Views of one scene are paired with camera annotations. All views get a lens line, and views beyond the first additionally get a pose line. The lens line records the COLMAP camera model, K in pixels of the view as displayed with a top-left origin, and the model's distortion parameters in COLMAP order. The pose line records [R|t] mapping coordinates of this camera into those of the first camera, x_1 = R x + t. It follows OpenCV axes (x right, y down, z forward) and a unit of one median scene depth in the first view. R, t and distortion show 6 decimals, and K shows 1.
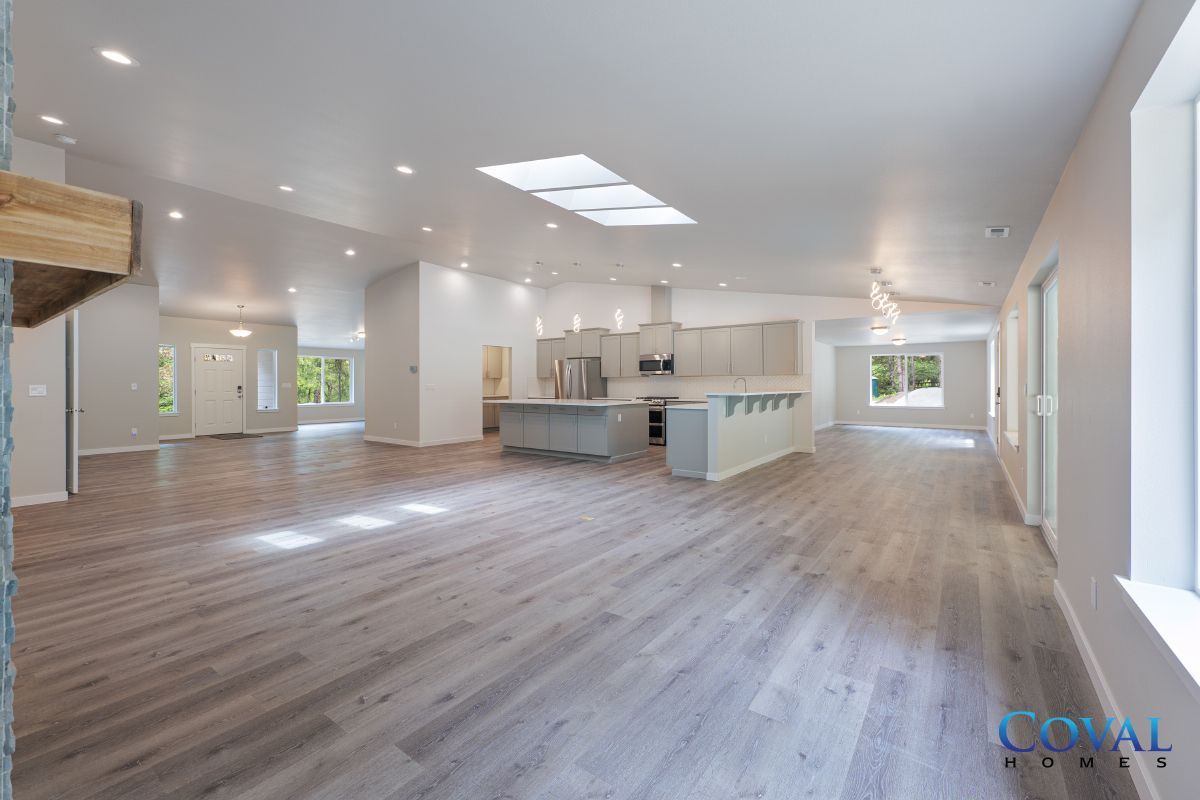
lens RADIAL K [[495.4, 0, 605.1], [0, 495.4, 388.0], [0, 0, 1]] dist [-0.000185, 0.000634]
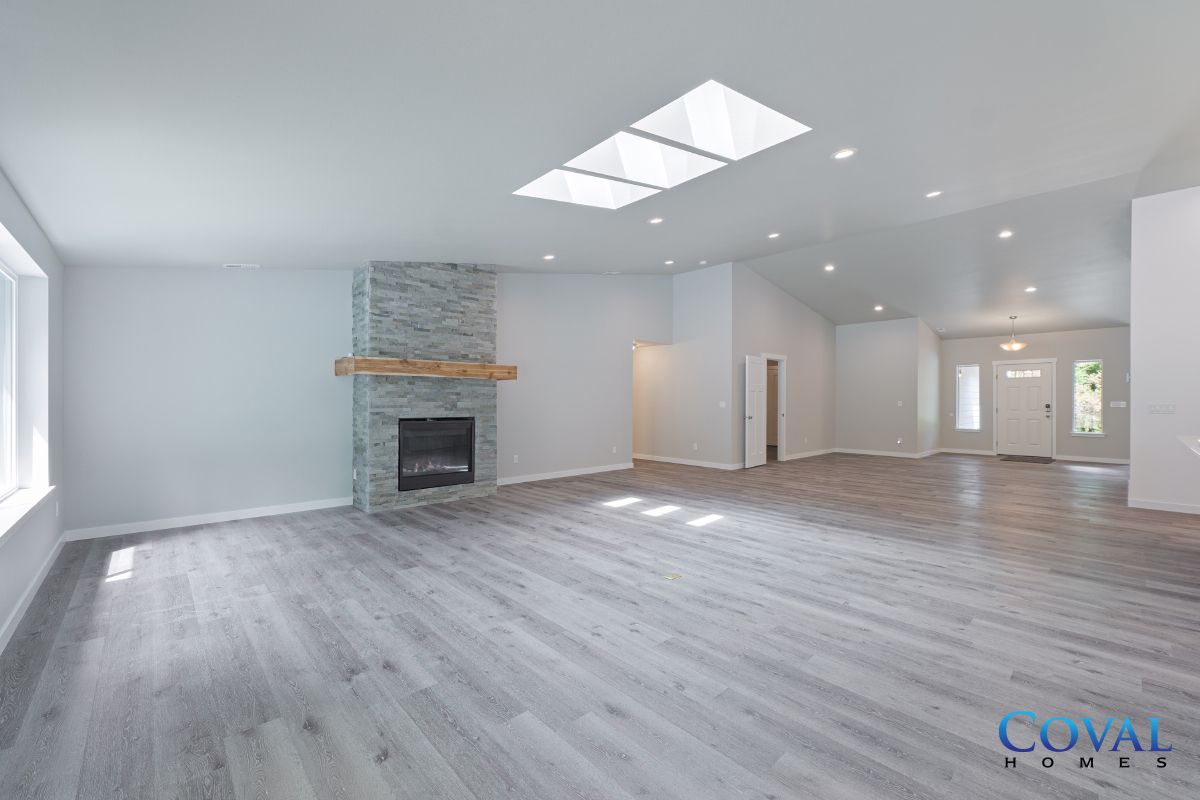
lens RADIAL K [[495.4, 0, 605.6], [0, 495.4, 404.6], [0, 0, 1]] dist [-0.000185, 0.000634]
pose [[-0.195828, 0.008520, -0.980601, 0.930118], [-0.012308, 0.999862, 0.011145, -0.012660], [0.980561, 0.014252, -0.195696, 1.325747]]
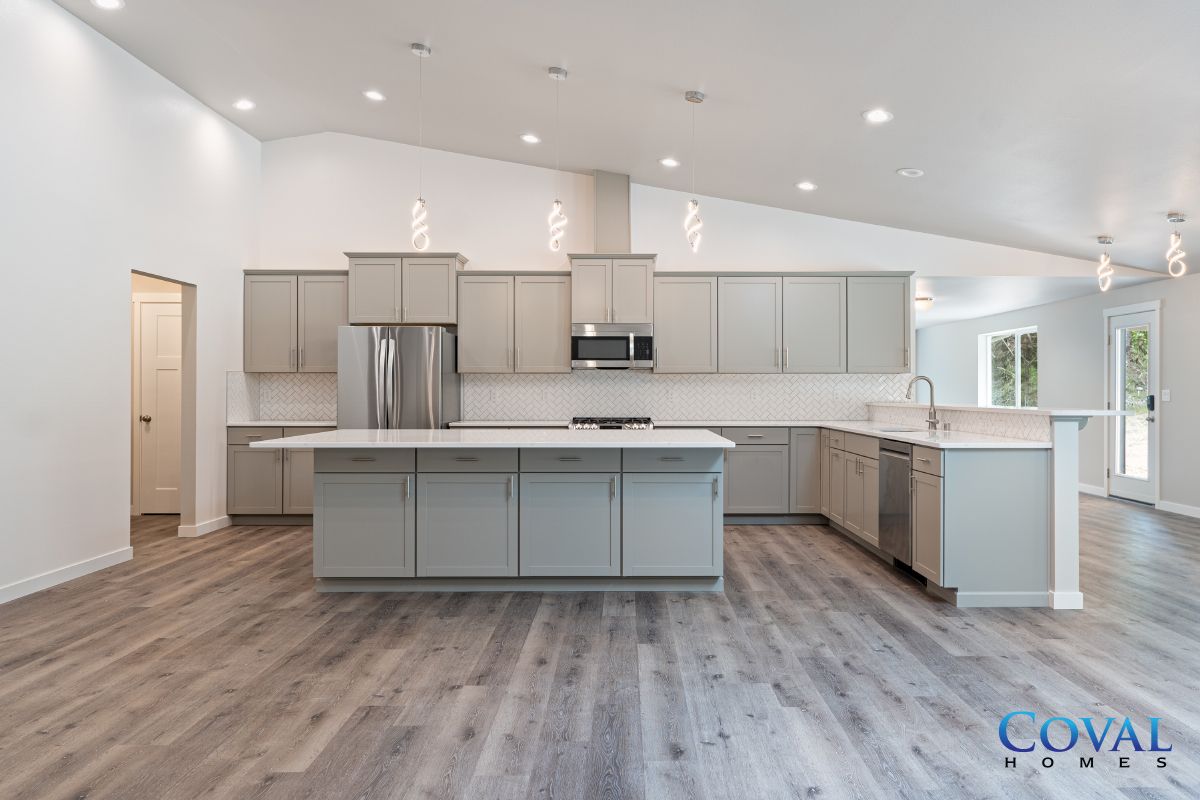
lens RADIAL K [[835.9, 0, 604.7], [0, 835.9, 377.9], [0, 0, 1]] dist [0.004597, 0.003461]
pose [[0.803073, 0.010871, 0.595782, -1.005832], [0.002001, 0.999779, -0.020939, -0.009979], [-0.595877, 0.018008, 0.802874, 1.141123]]
